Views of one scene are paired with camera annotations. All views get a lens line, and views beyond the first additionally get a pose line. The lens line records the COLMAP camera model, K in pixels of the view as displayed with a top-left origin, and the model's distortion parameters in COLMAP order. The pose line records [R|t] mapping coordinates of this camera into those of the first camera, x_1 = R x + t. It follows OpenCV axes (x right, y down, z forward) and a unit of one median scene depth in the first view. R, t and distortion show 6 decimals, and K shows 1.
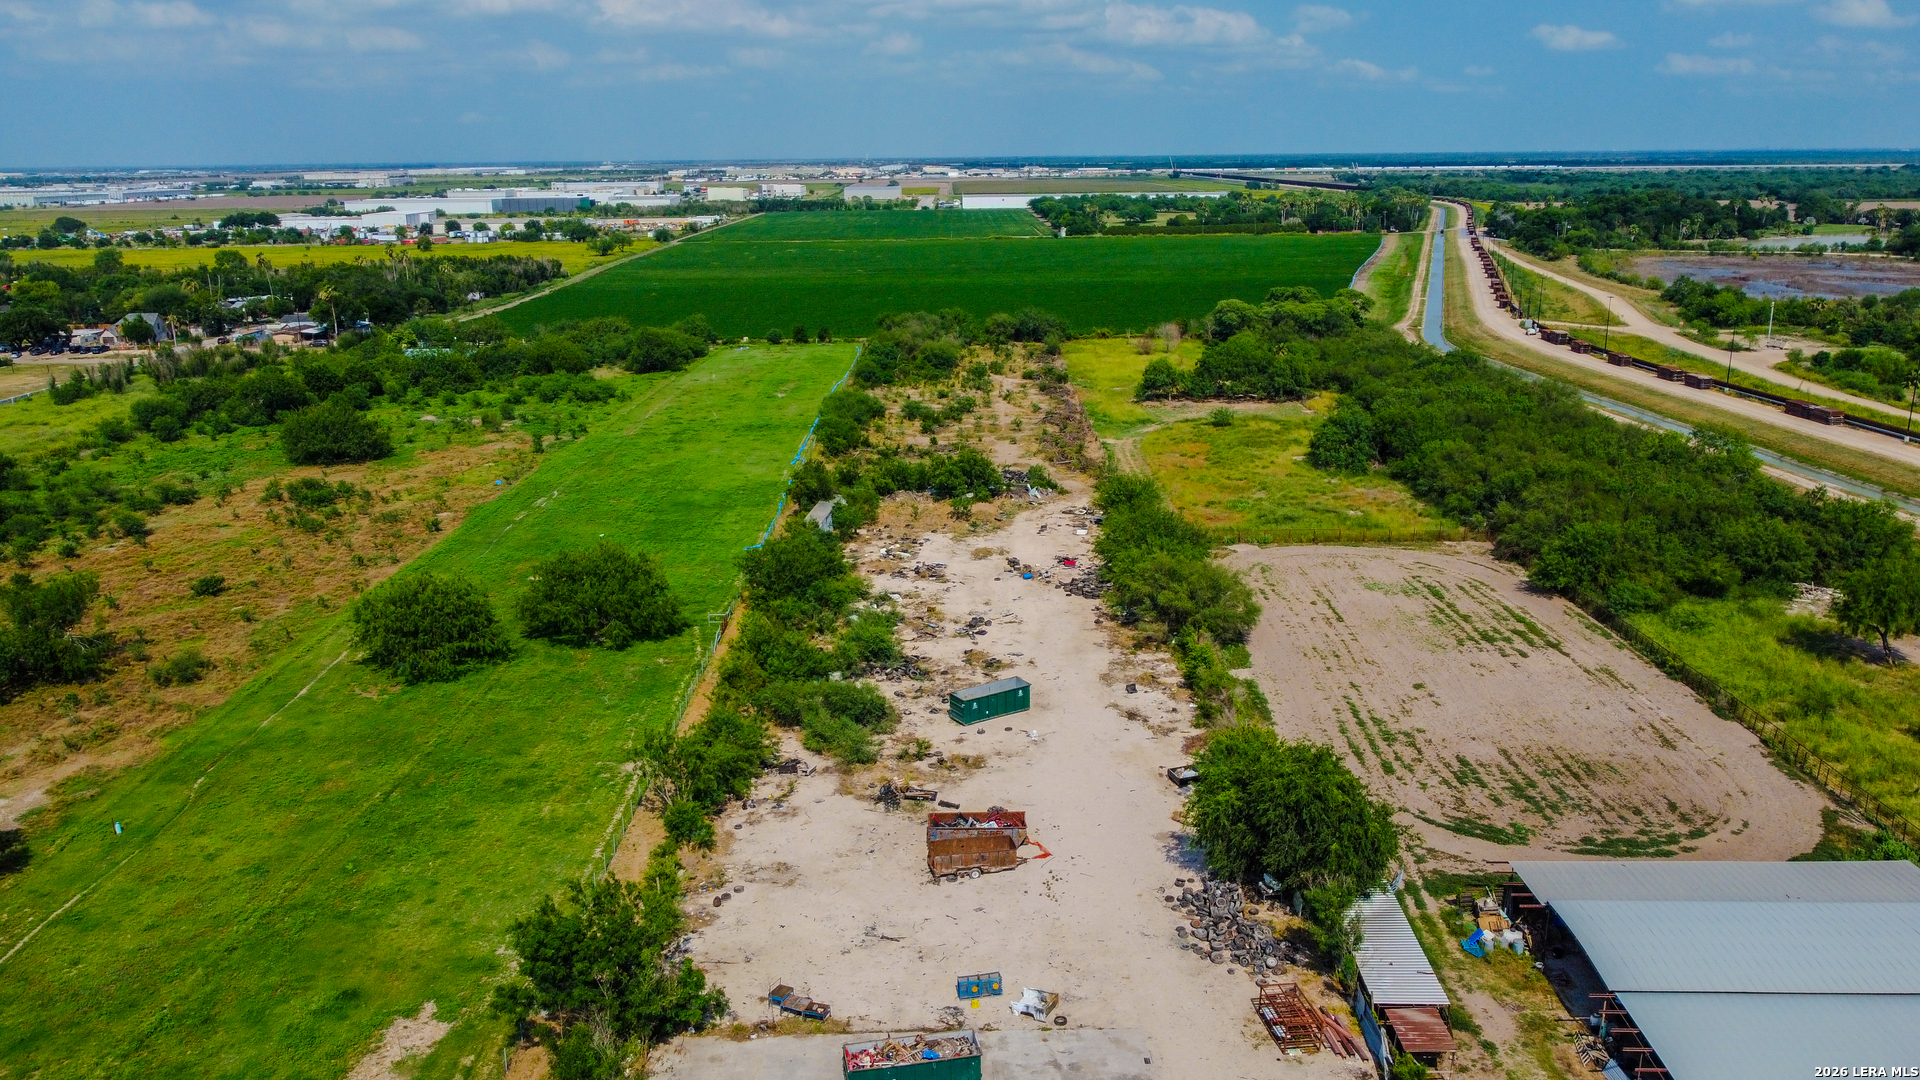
lens RADIAL K [[1458.1, 0, 960.0], [0, 1458.1, 540.0], [0, 0, 1]] dist [-0.001932, -0.002085]
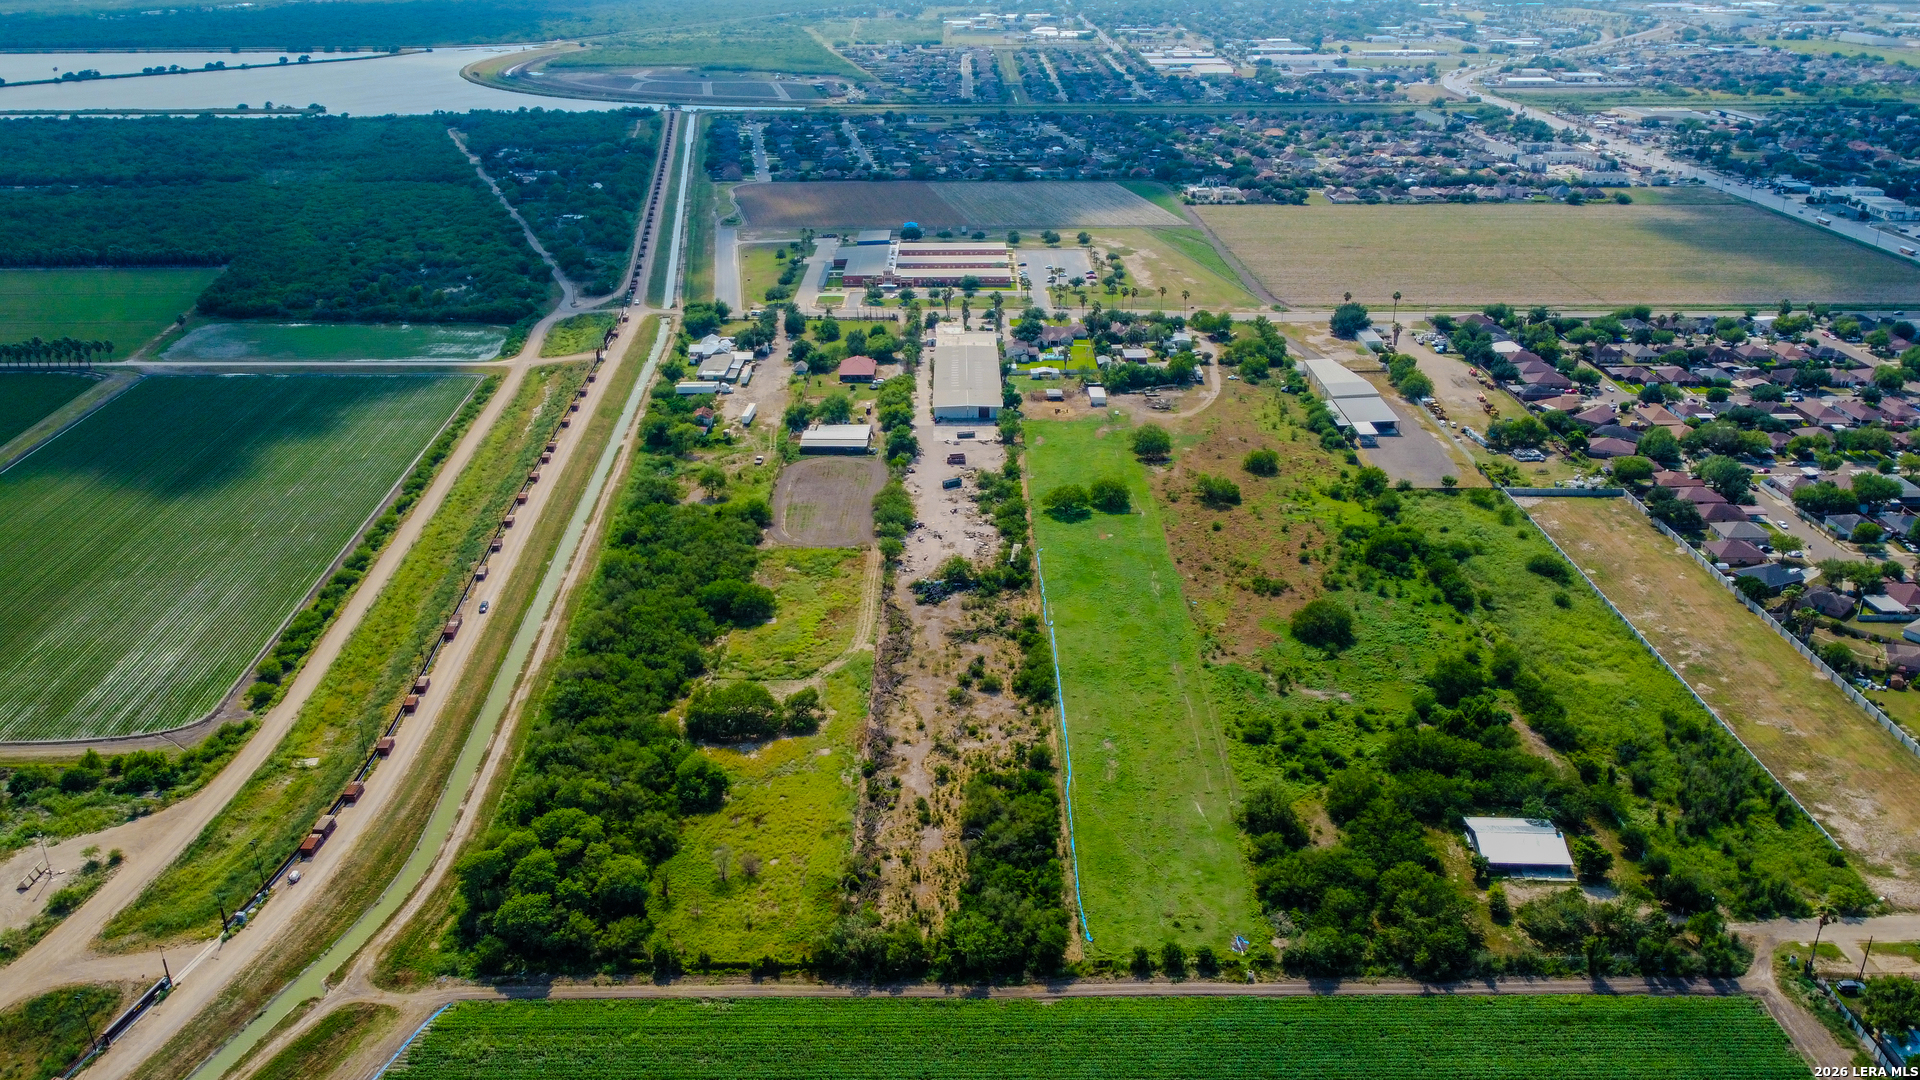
lens RADIAL K [[1458.1, 0, 960.0], [0, 1458.1, 540.0], [0, 0, 1]] dist [-0.001932, -0.002085]
pose [[-0.999967, 0.007981, 0.001673, -0.004402], [0.007310, 0.786484, 0.617568, -1.526071], [0.003614, 0.617559, -0.786516, 2.872197]]
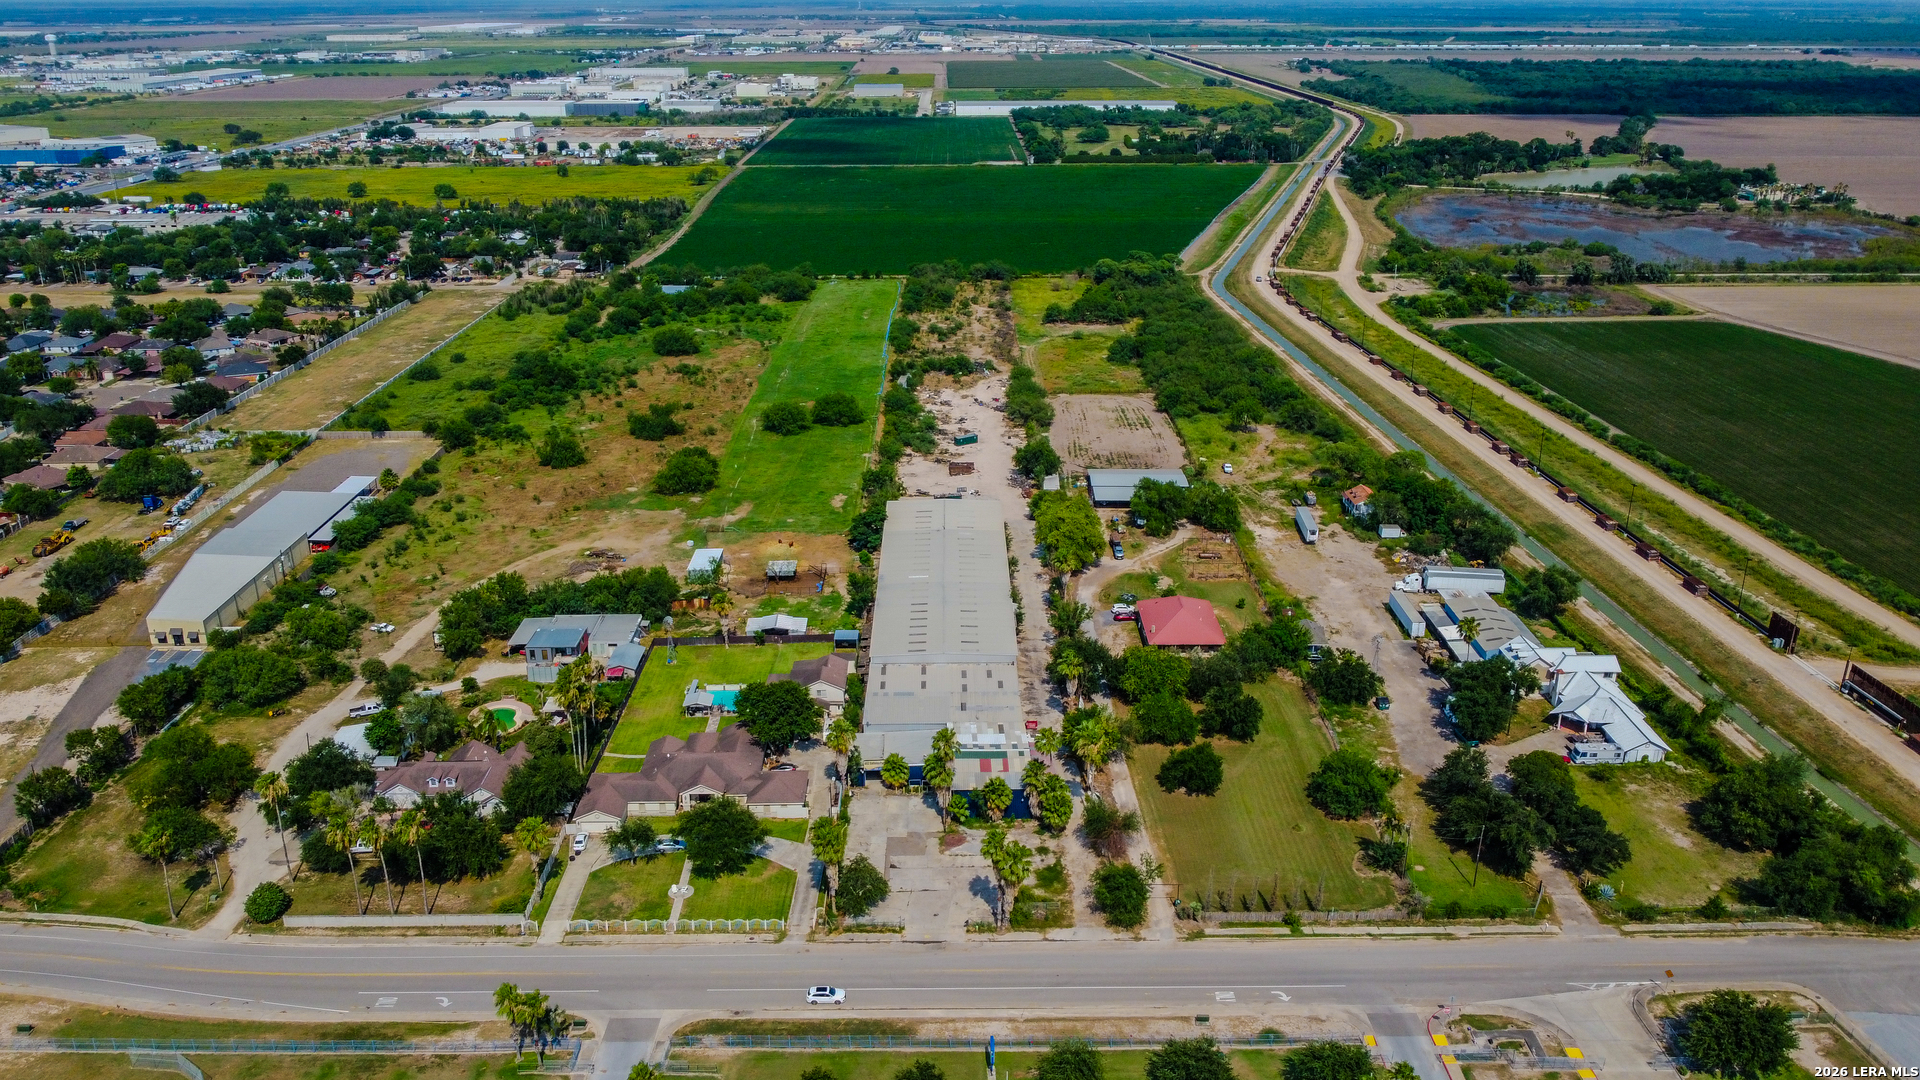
lens RADIAL K [[1458.1, 0, 960.0], [0, 1458.1, 540.0], [0, 0, 1]] dist [-0.001932, -0.002085]
pose [[0.999952, 0.006400, 0.007388, -0.010798], [-0.007119, 0.994779, 0.101802, -0.001108], [-0.006698, -0.101849, 0.994777, -1.567588]]
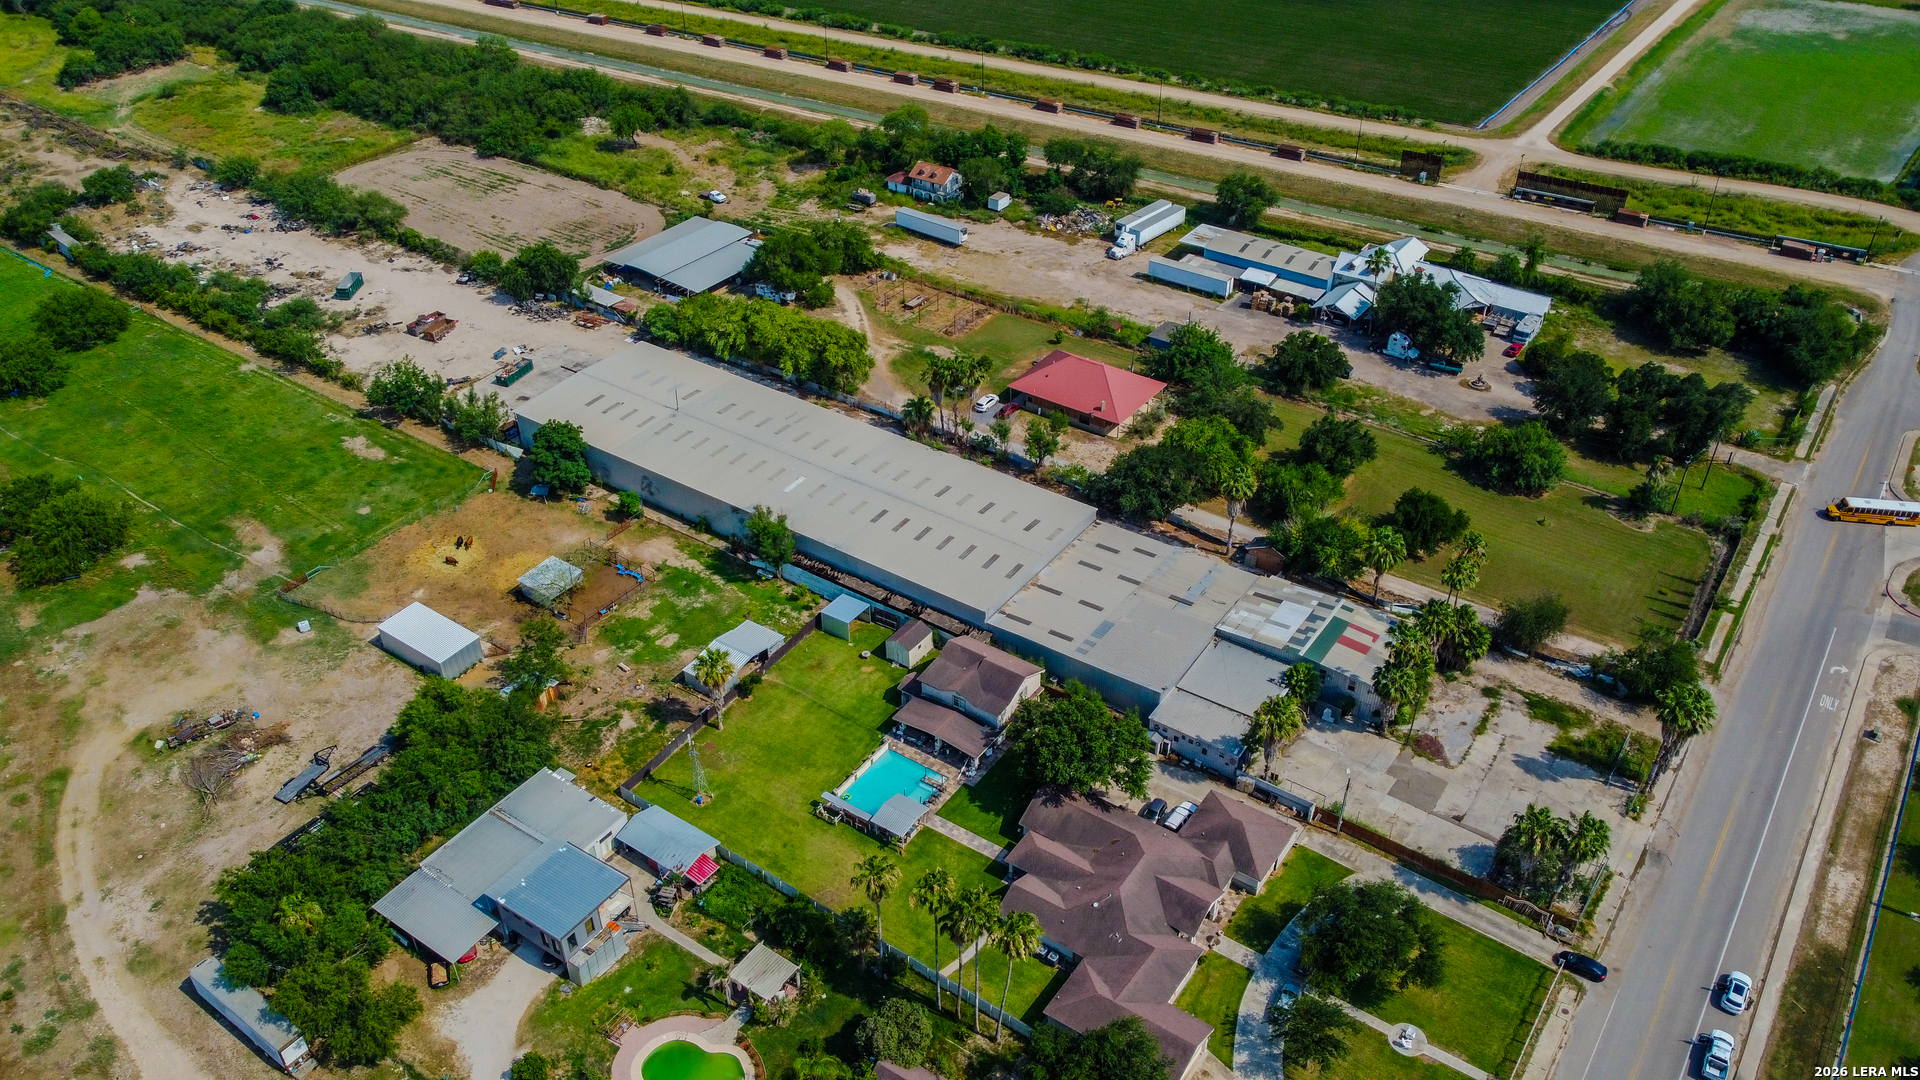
lens RADIAL K [[1458.1, 0, 960.0], [0, 1458.1, 540.0], [0, 0, 1]] dist [-0.001932, -0.002085]
pose [[0.577312, -0.467960, 0.669123, -0.719243], [0.211909, 0.877266, 0.430695, -0.199001], [-0.788547, -0.106852, 0.605621, -0.711103]]
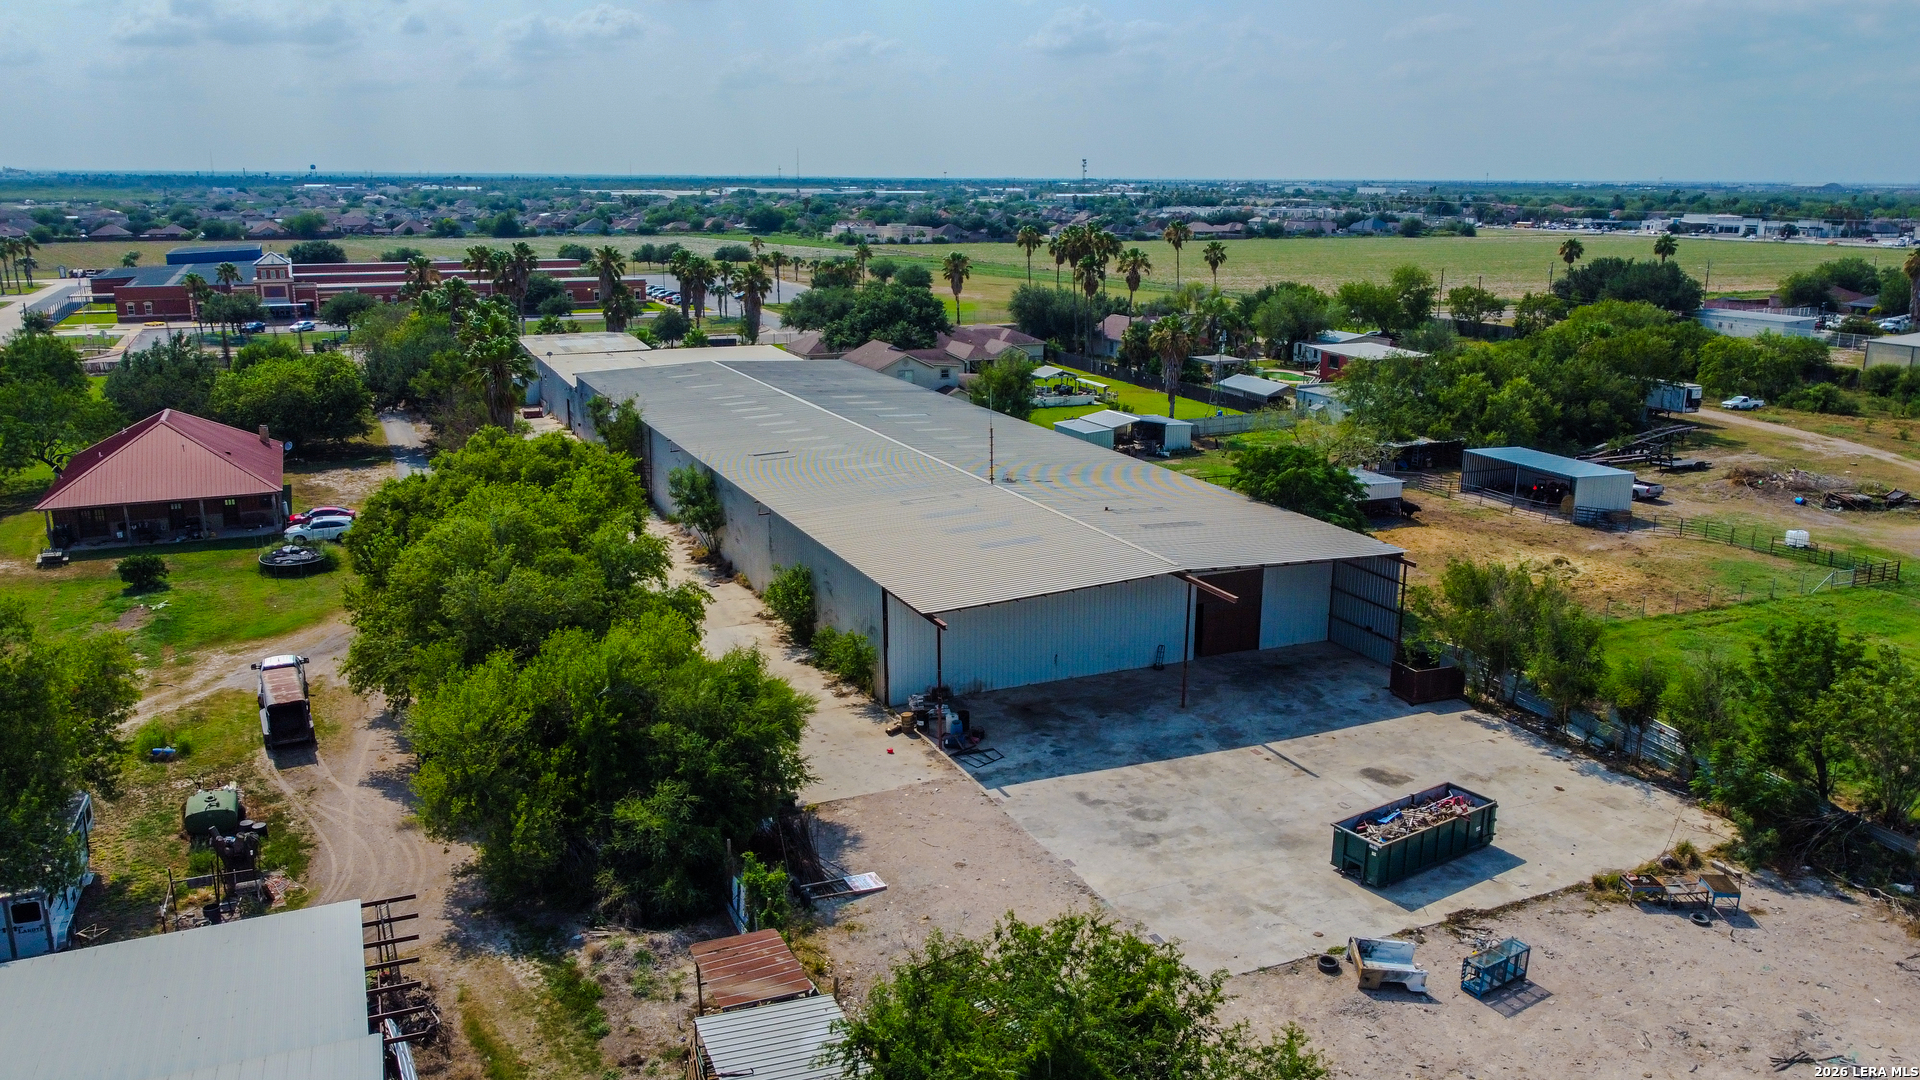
lens RADIAL K [[1458.1, 0, 960.0], [0, 1458.1, 540.0], [0, 0, 1]] dist [-0.001932, -0.002085]
pose [[-0.914305, 0.102002, -0.391971, 0.179220], [-0.101954, 0.878644, 0.466466, -0.039738], [0.391984, 0.466456, -0.792949, 0.571229]]
